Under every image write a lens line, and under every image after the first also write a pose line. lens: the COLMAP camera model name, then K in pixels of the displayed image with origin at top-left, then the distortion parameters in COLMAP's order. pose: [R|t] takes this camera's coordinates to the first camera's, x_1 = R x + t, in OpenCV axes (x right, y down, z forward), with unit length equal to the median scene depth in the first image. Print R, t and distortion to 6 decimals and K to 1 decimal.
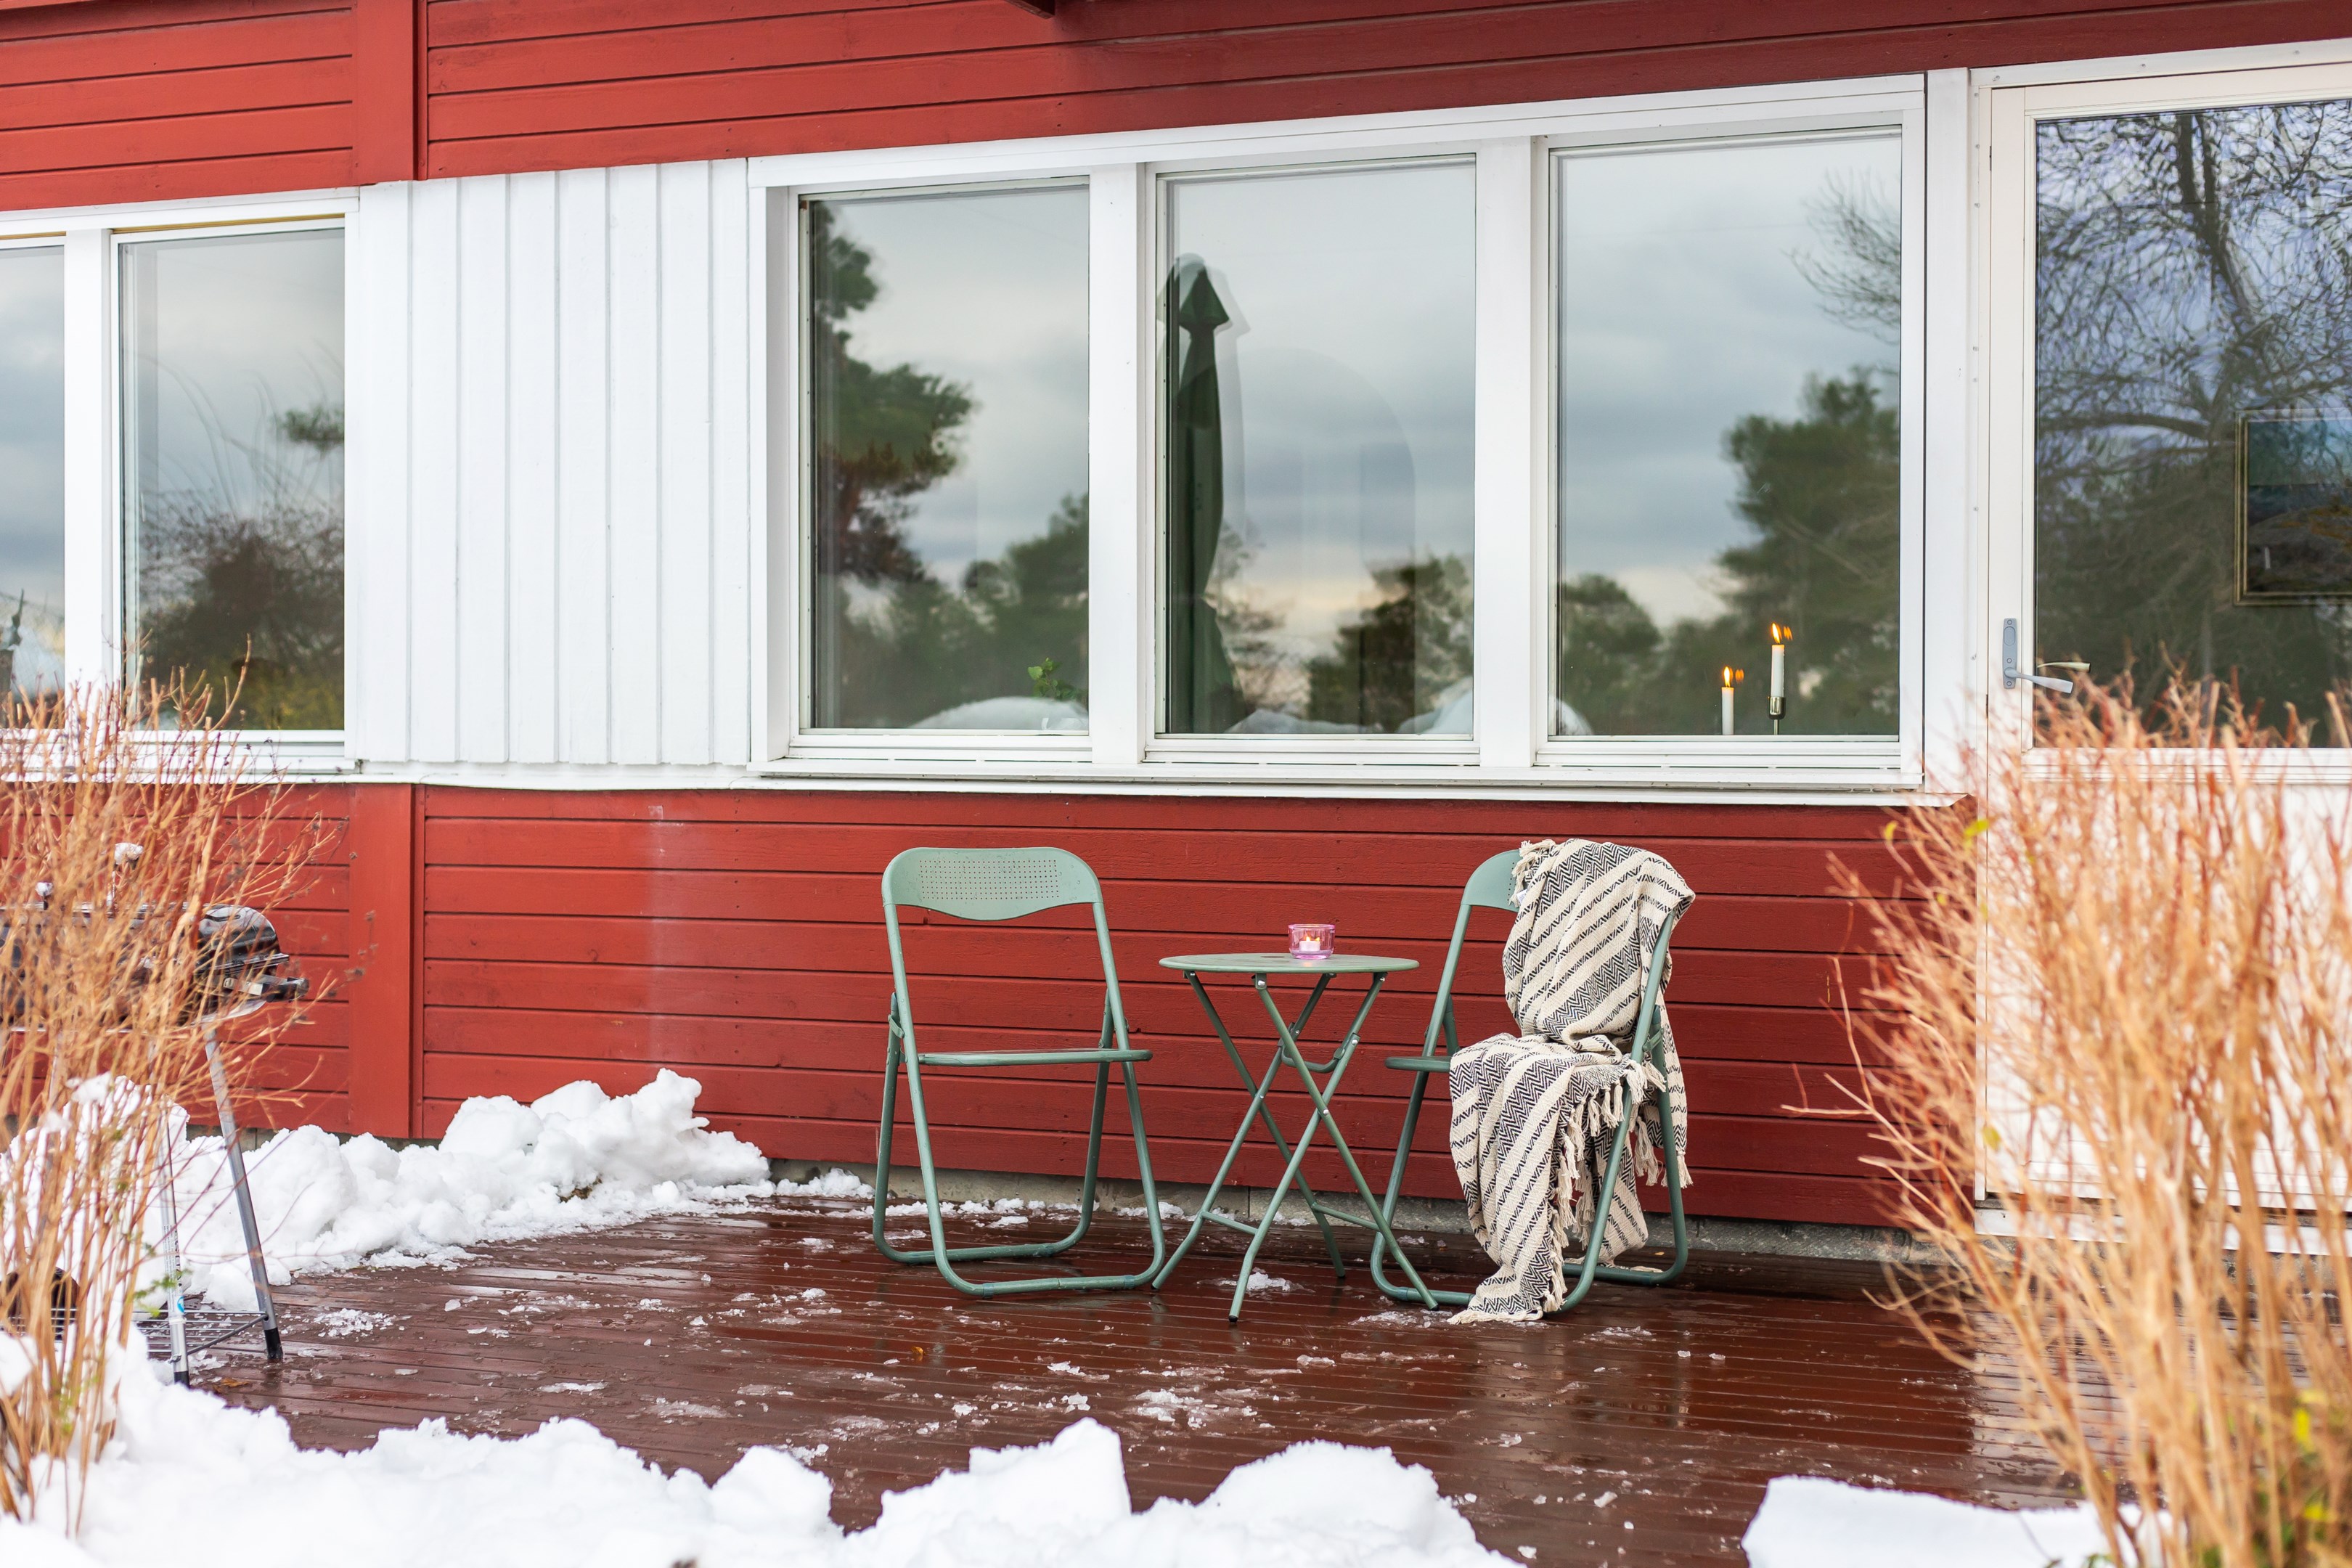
lens RADIAL K [[3476.3, 0, 1181.1], [0, 3476.3, 764.8], [0, 0, 1]] dist [0.009392, 0.000000]
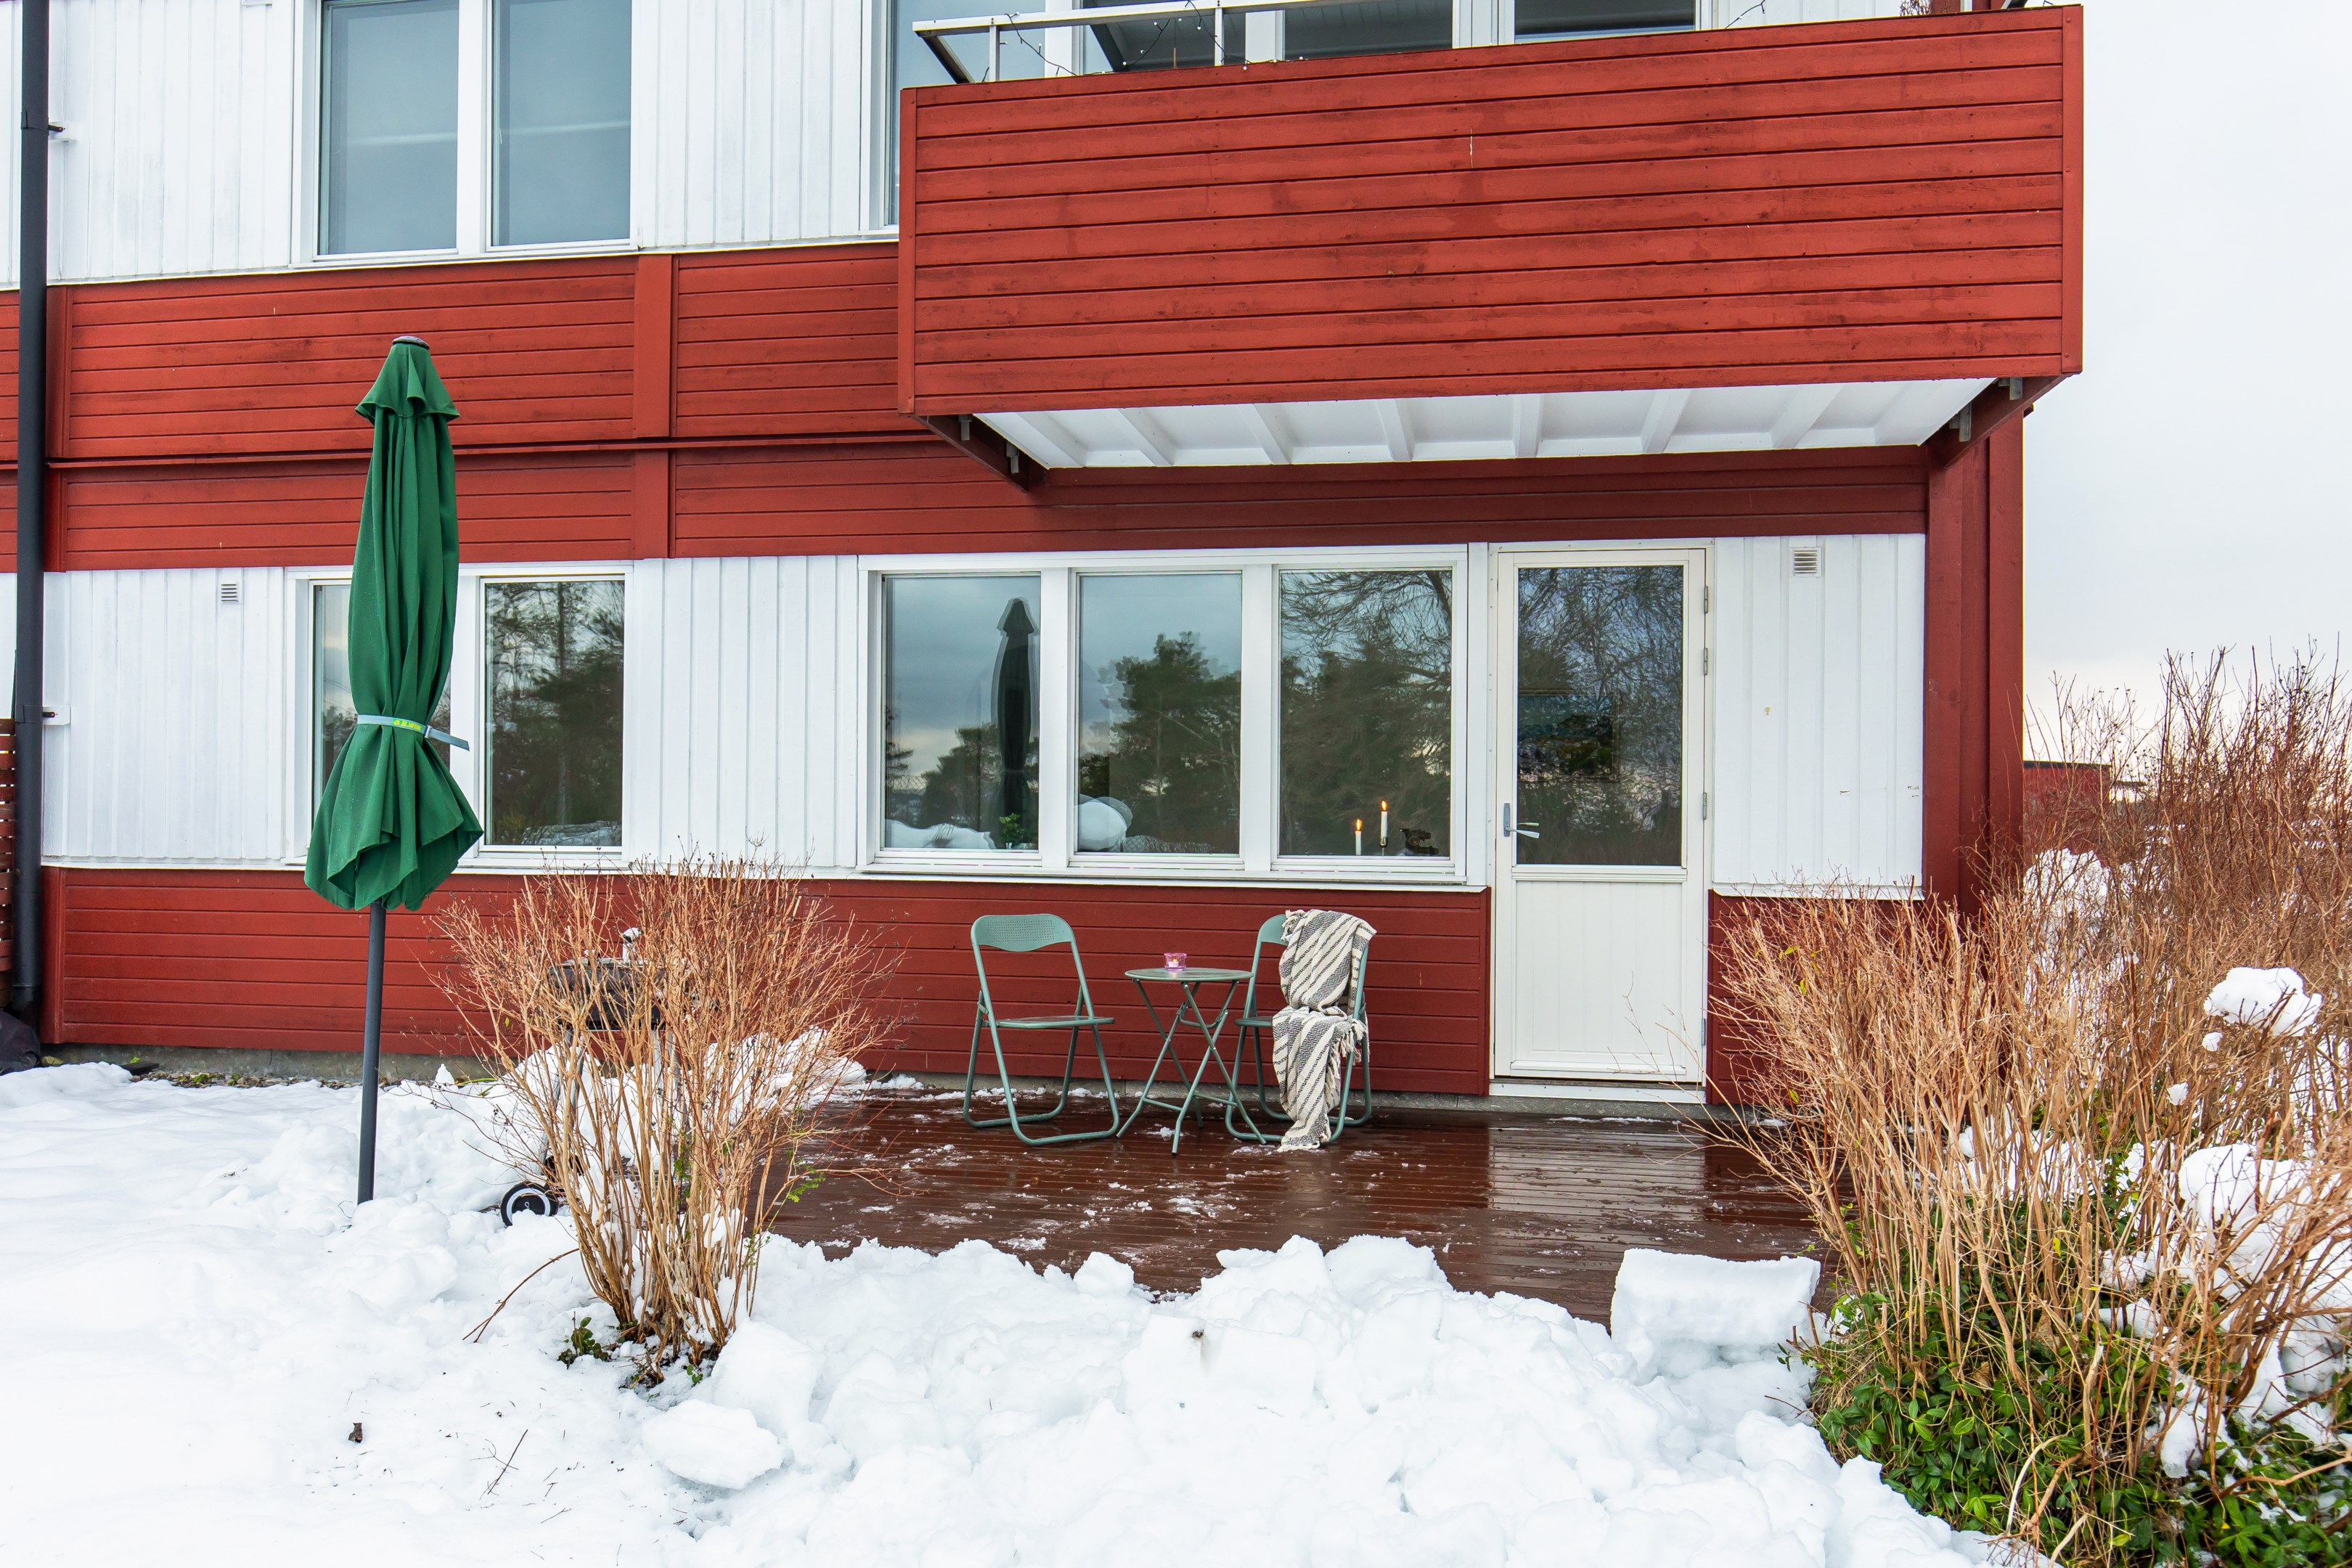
lens RADIAL K [[1726.4, 0, 1192.0], [0, 1726.4, 788.6], [0, 0, 1]] dist [-0.000473, -0.000054]
pose [[0.974180, 0.007305, 0.225656, -0.174633], [-0.003211, 0.999824, -0.018505, -0.028924], [-0.225751, 0.017303, 0.974031, 0.019070]]
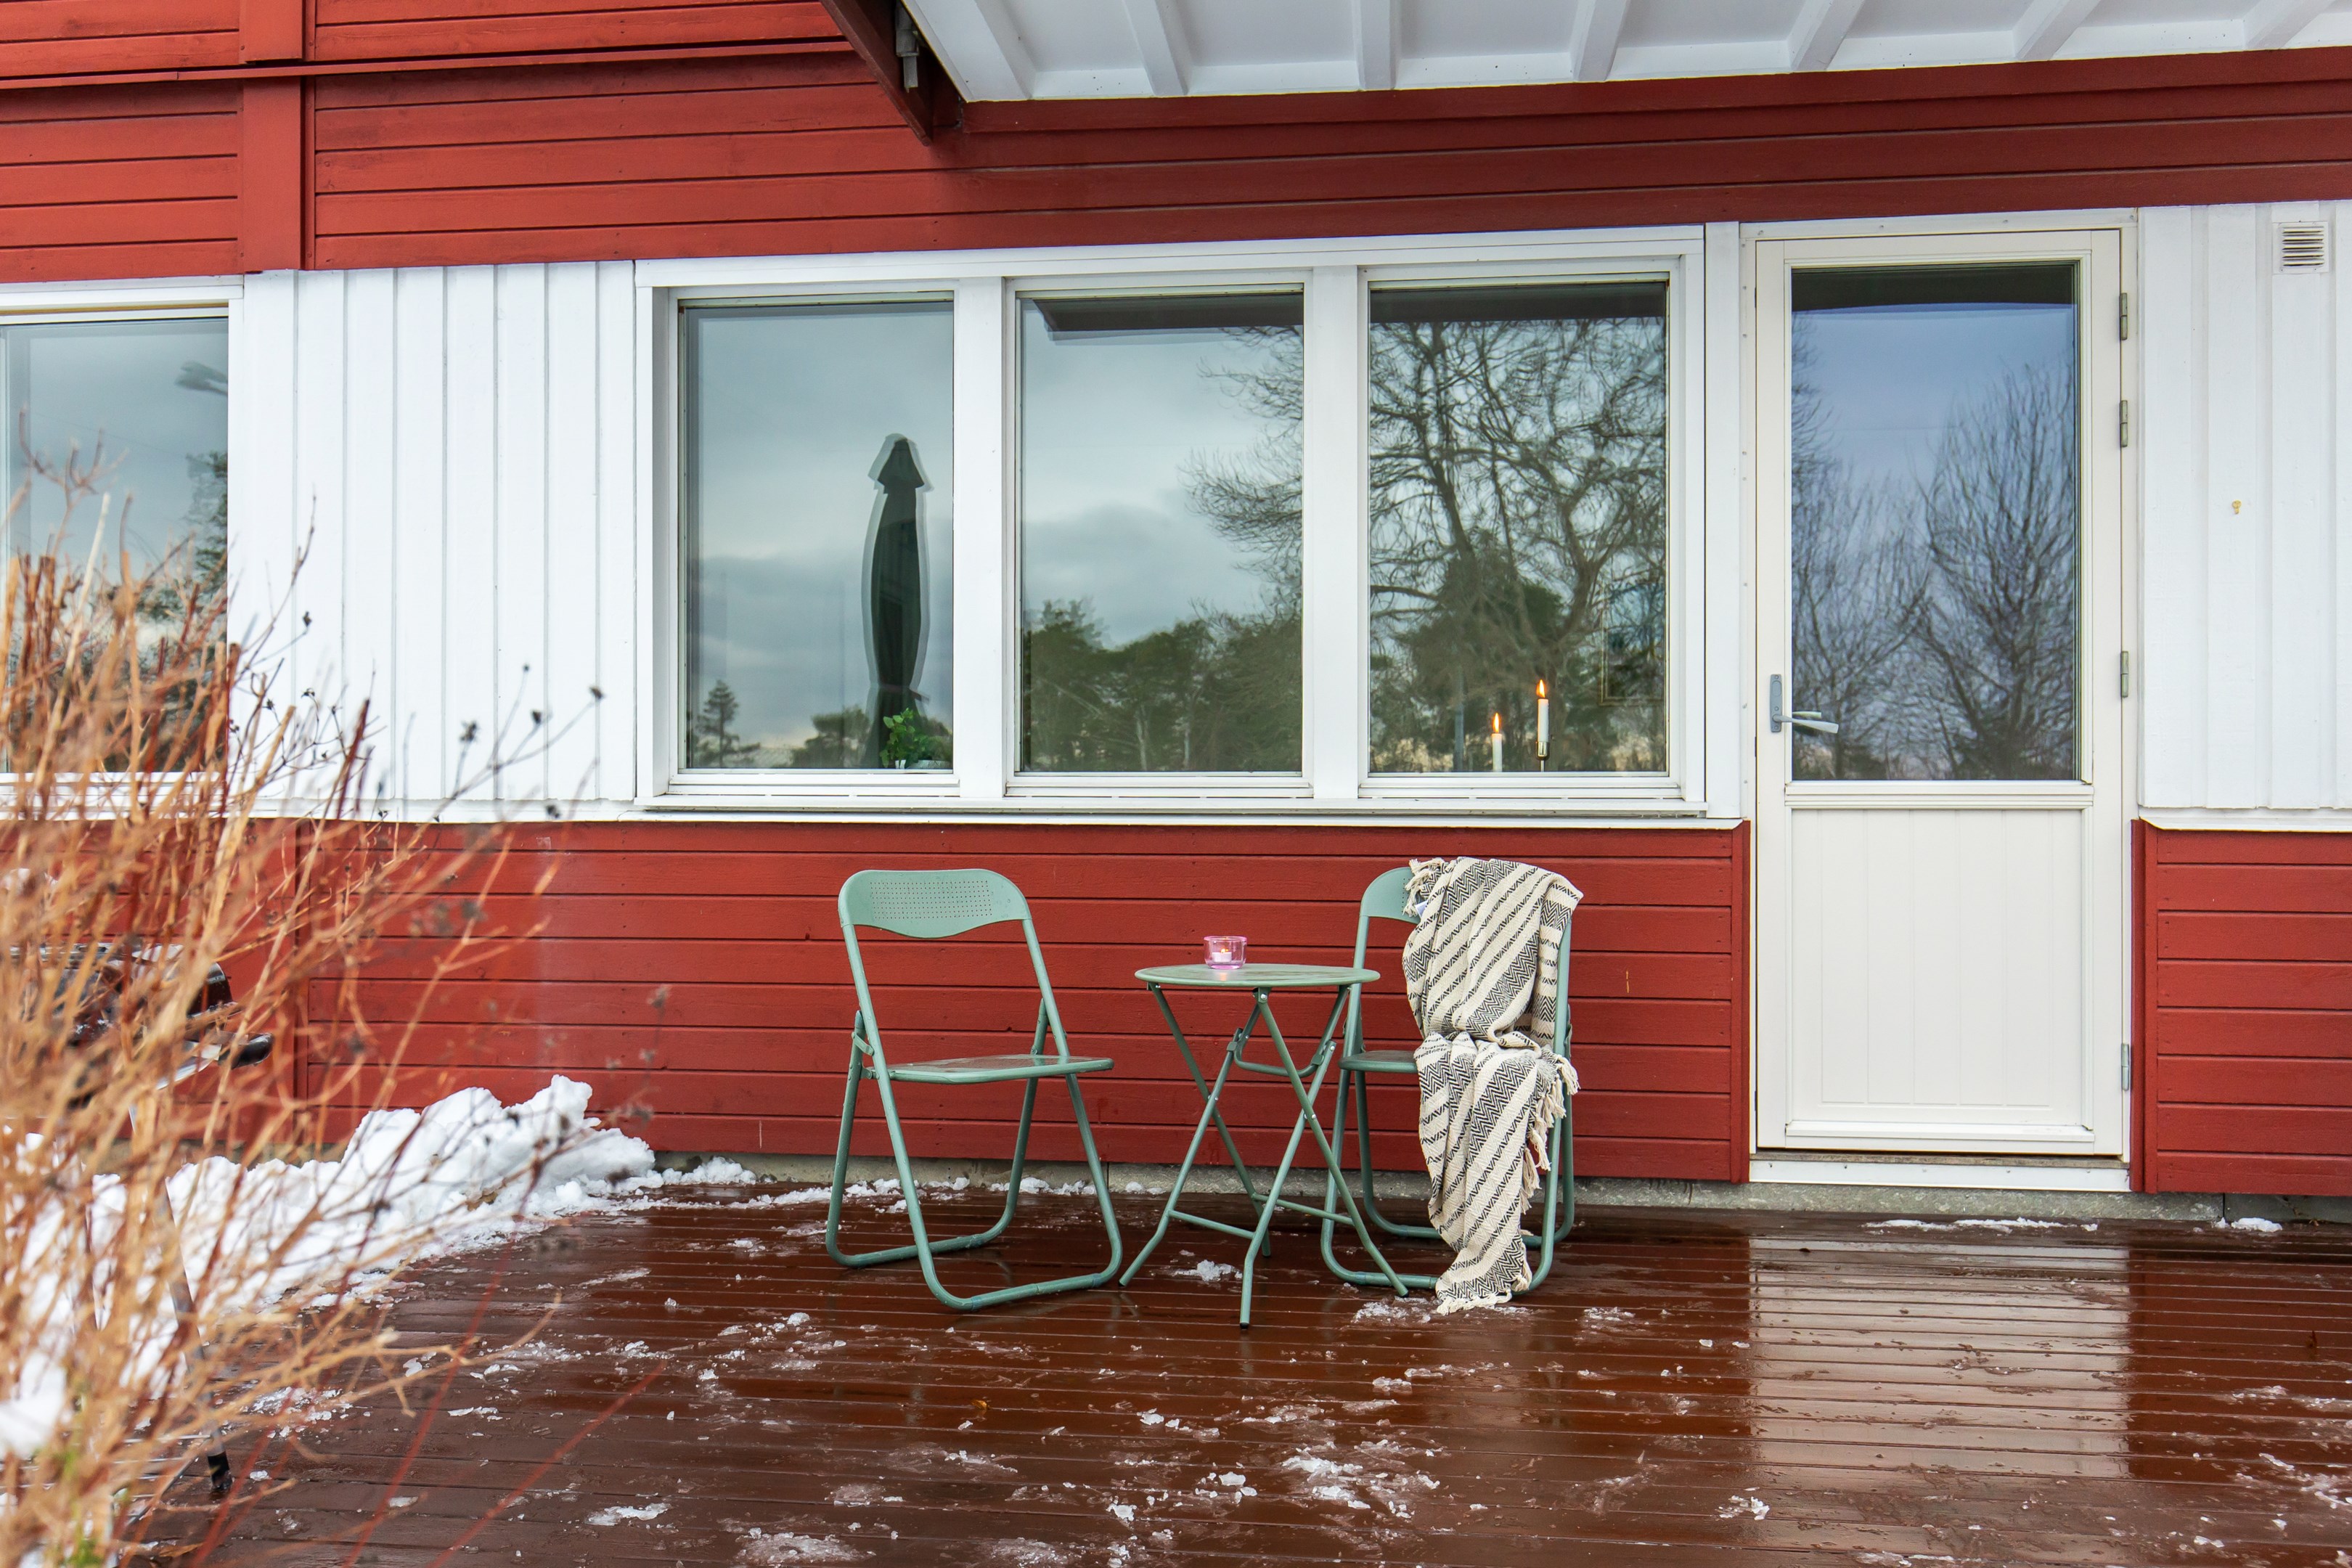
lens RADIAL K [[1822.0, 0, 1177.5], [0, 1822.0, 805.7], [0, 0, 1]] dist [0.006353, -0.002735]
pose [[0.958206, 0.000879, 0.286076, -0.136832], [0.003128, 0.999903, -0.013552, 0.011405], [-0.286061, 0.013880, 0.958111, 0.422539]]
